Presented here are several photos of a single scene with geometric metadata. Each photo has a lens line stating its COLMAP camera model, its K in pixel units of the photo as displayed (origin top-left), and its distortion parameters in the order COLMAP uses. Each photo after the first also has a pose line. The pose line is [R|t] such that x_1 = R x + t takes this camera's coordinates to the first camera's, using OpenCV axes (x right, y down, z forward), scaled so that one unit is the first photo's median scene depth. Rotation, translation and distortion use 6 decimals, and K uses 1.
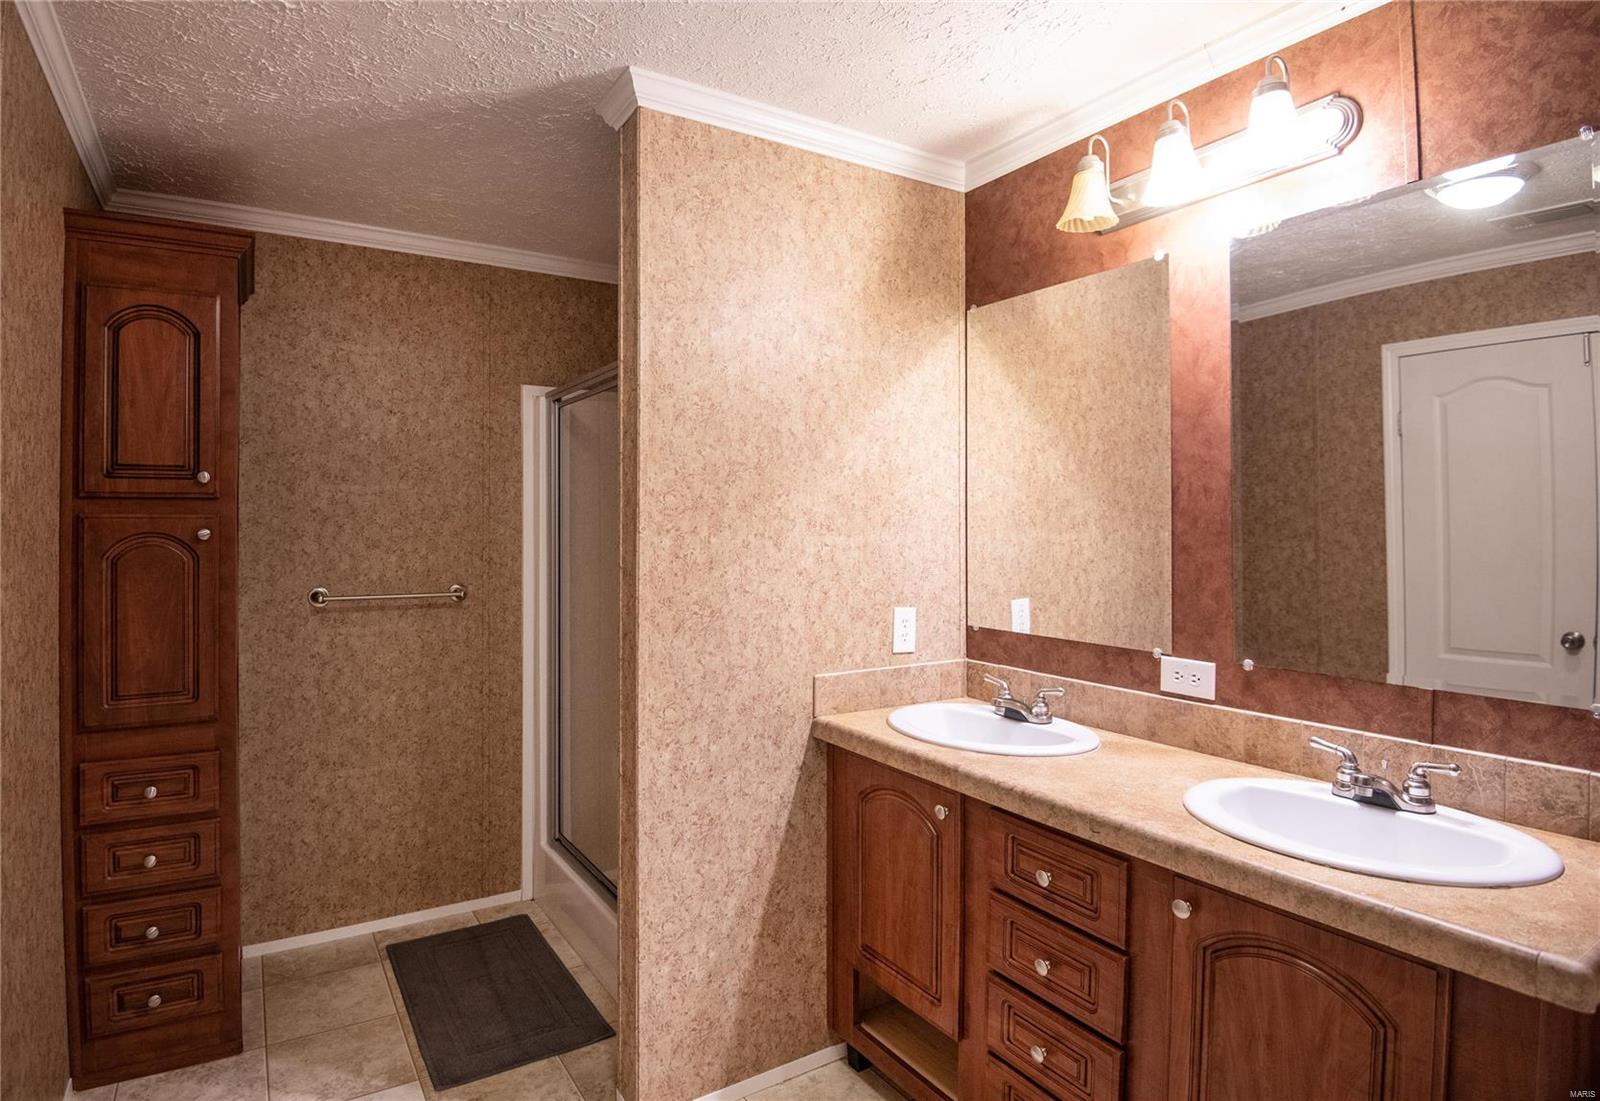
lens RADIAL K [[831.0, 0, 767.2], [0, 831.0, 523.5], [0, 0, 1]] dist [-0.002456, -0.022664]
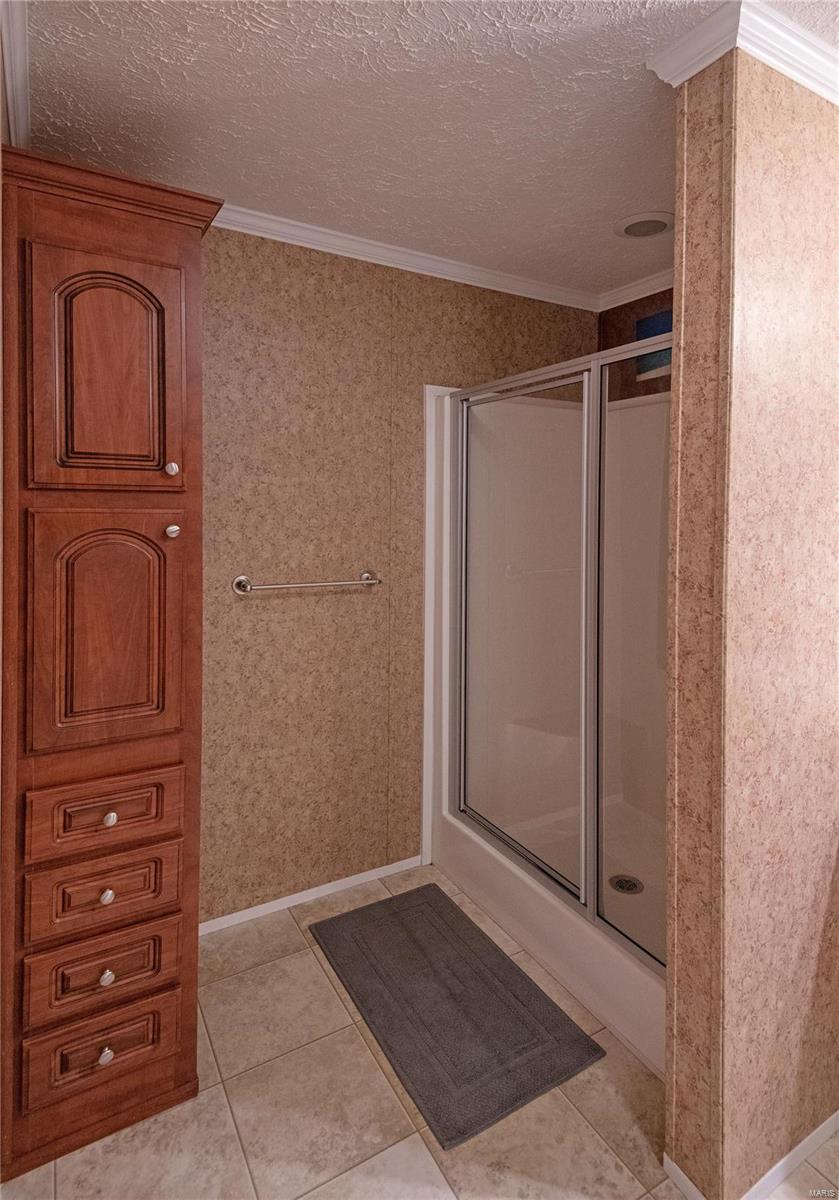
lens RADIAL K [[554.1, 0, 417.6], [0, 554.1, 511.7], [0, 0, 1]] dist [0.032168, -0.008848]
pose [[0.998199, 0.011701, 0.058845, -0.447102], [-0.013187, 0.999602, 0.024928, -0.027296], [-0.058530, -0.025660, 0.997956, 0.367814]]
